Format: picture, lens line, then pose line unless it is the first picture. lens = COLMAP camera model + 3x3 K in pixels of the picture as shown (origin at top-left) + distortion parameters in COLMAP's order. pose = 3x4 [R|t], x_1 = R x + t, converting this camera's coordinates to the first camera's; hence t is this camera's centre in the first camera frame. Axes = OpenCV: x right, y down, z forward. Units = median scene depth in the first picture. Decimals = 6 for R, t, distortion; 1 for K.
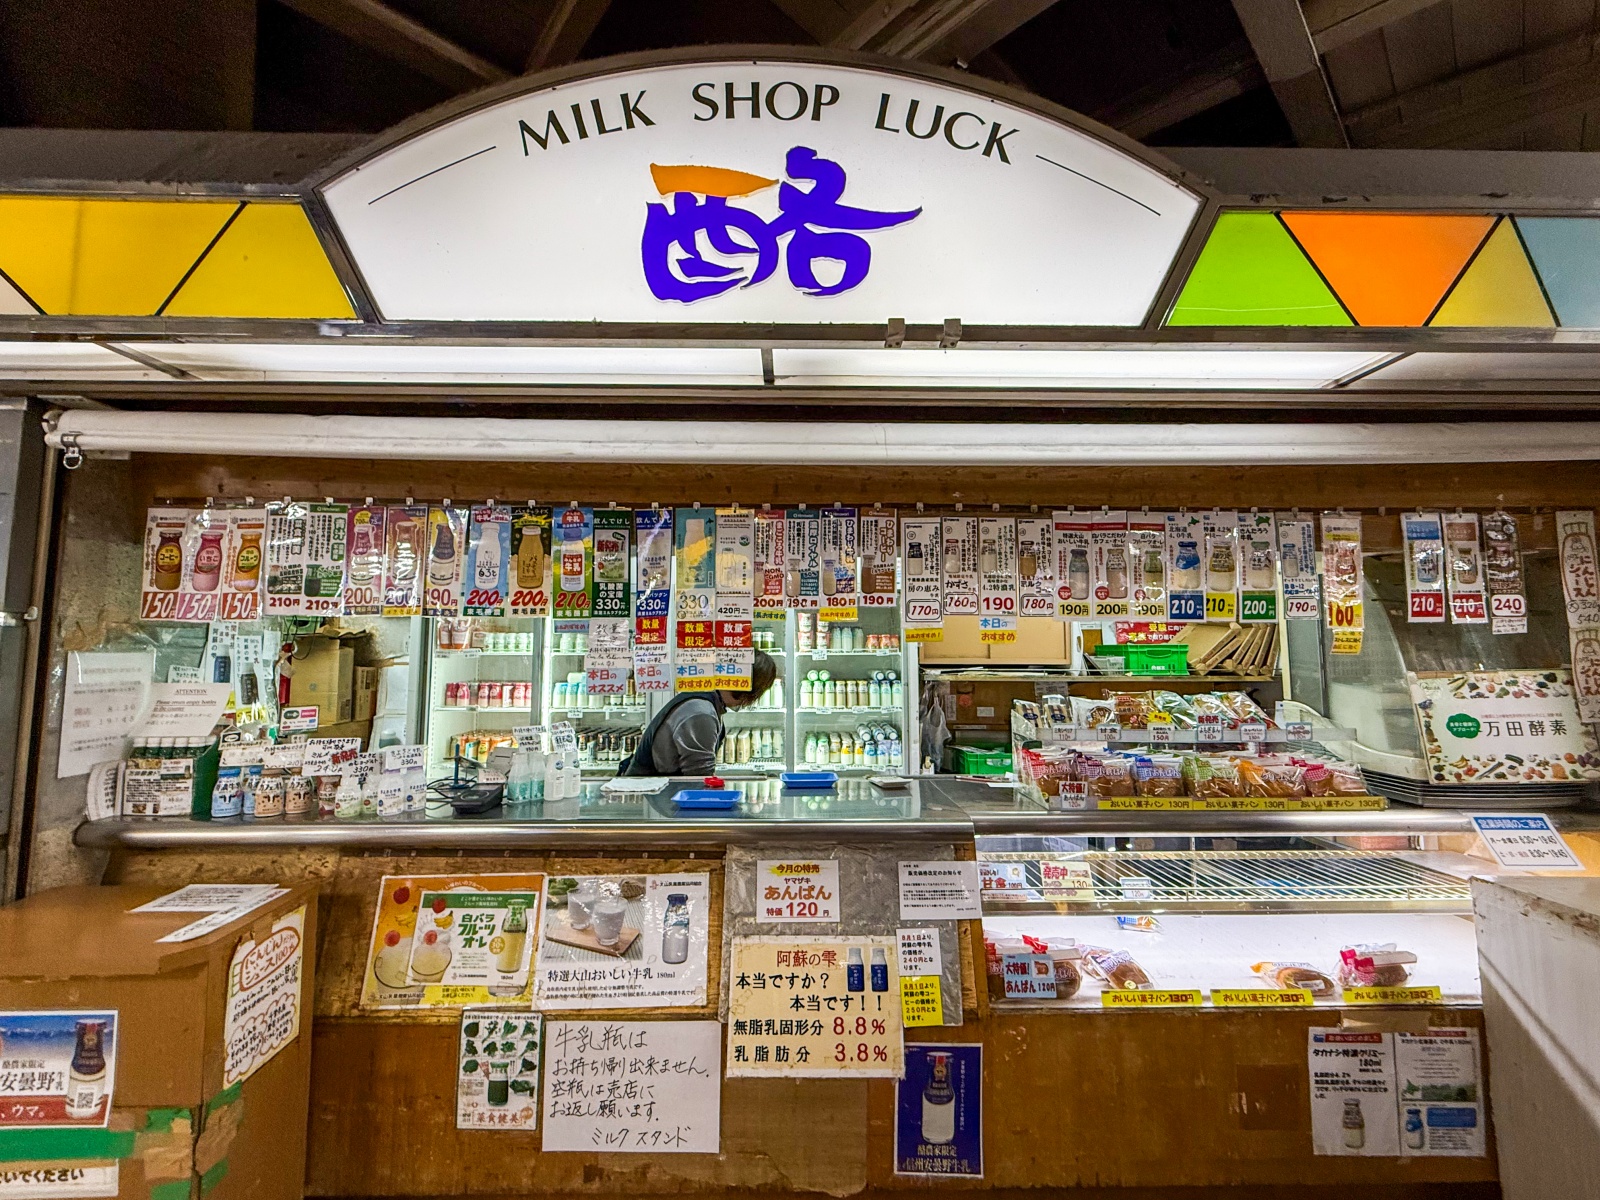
lens RADIAL K [[648.3, 0, 794.2], [0, 648.3, 598.7], [0, 0, 1]] dist [0.000655, -0.000147]
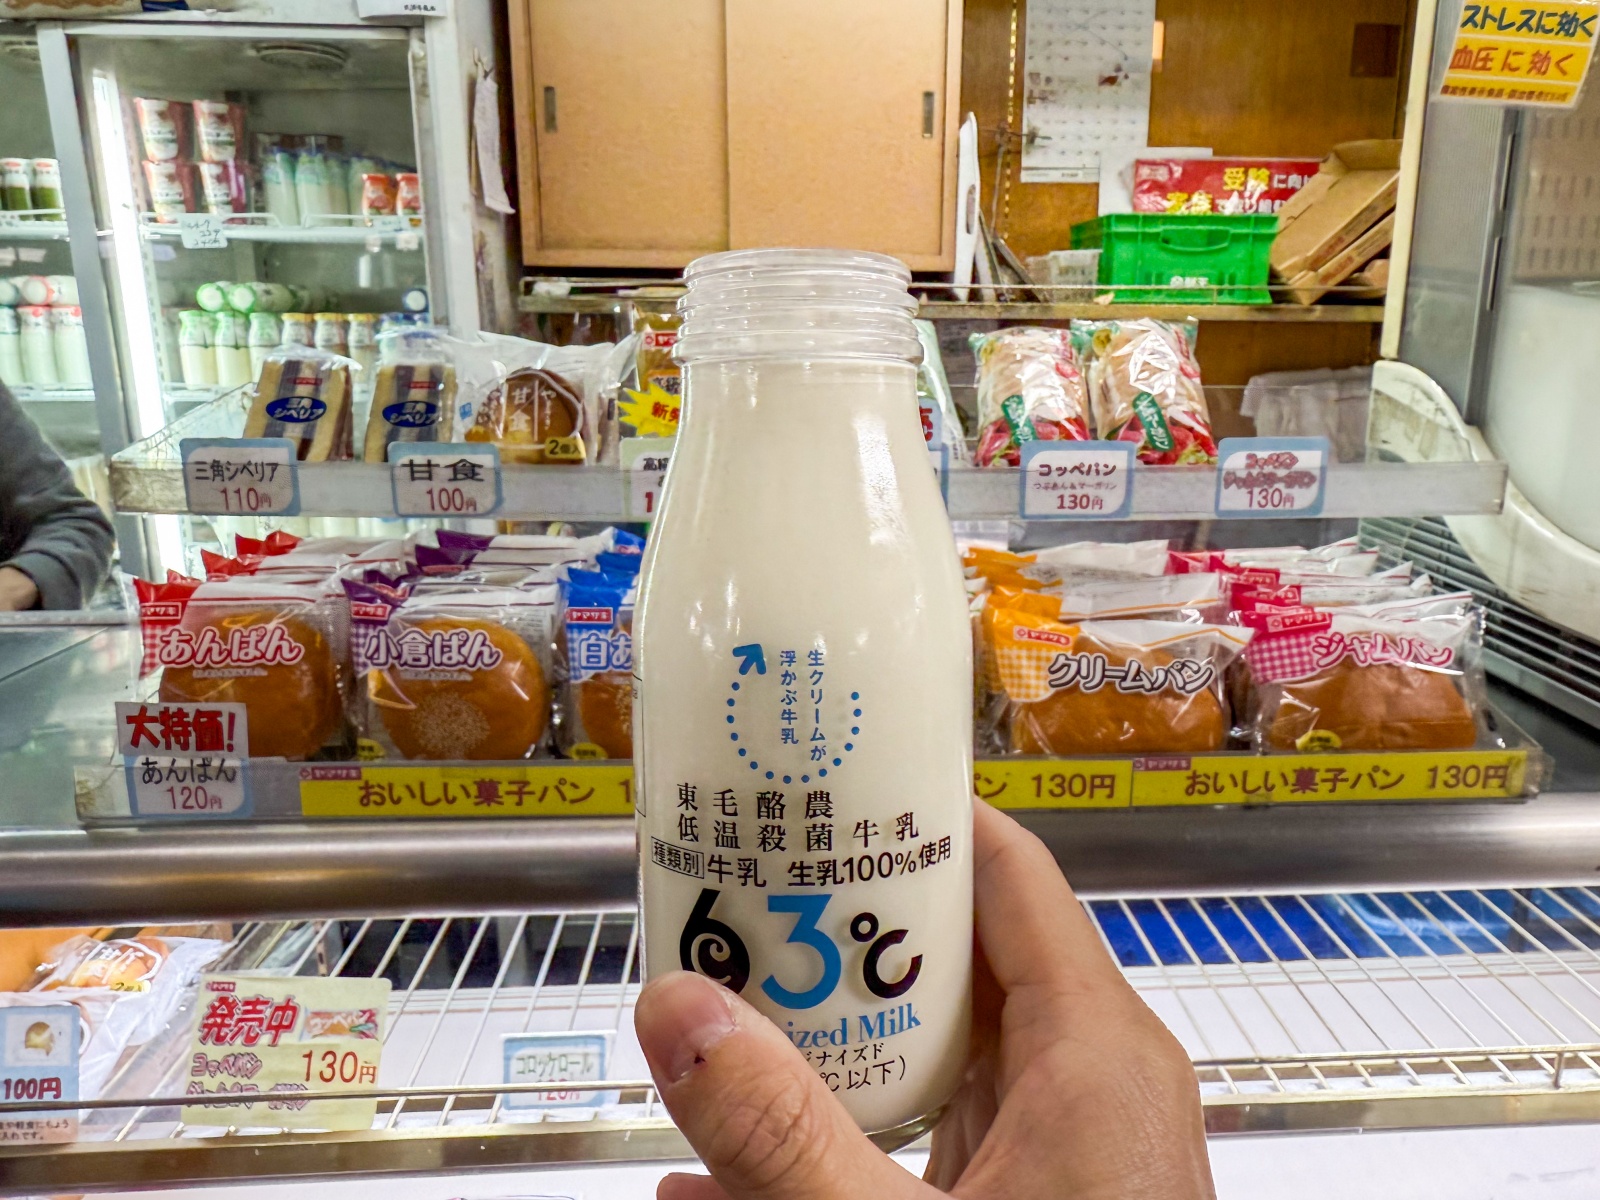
lens RADIAL K [[1196.5, 0, 873.7], [0, 1196.5, 586.9], [0, 0, 1]] dist [-0.006750, 0.008483]
pose [[0.998128, -0.004174, 0.061025, 0.632276], [-0.015173, 0.949590, 0.313127, 0.113768], [-0.059256, -0.313466, 0.947749, 0.609342]]
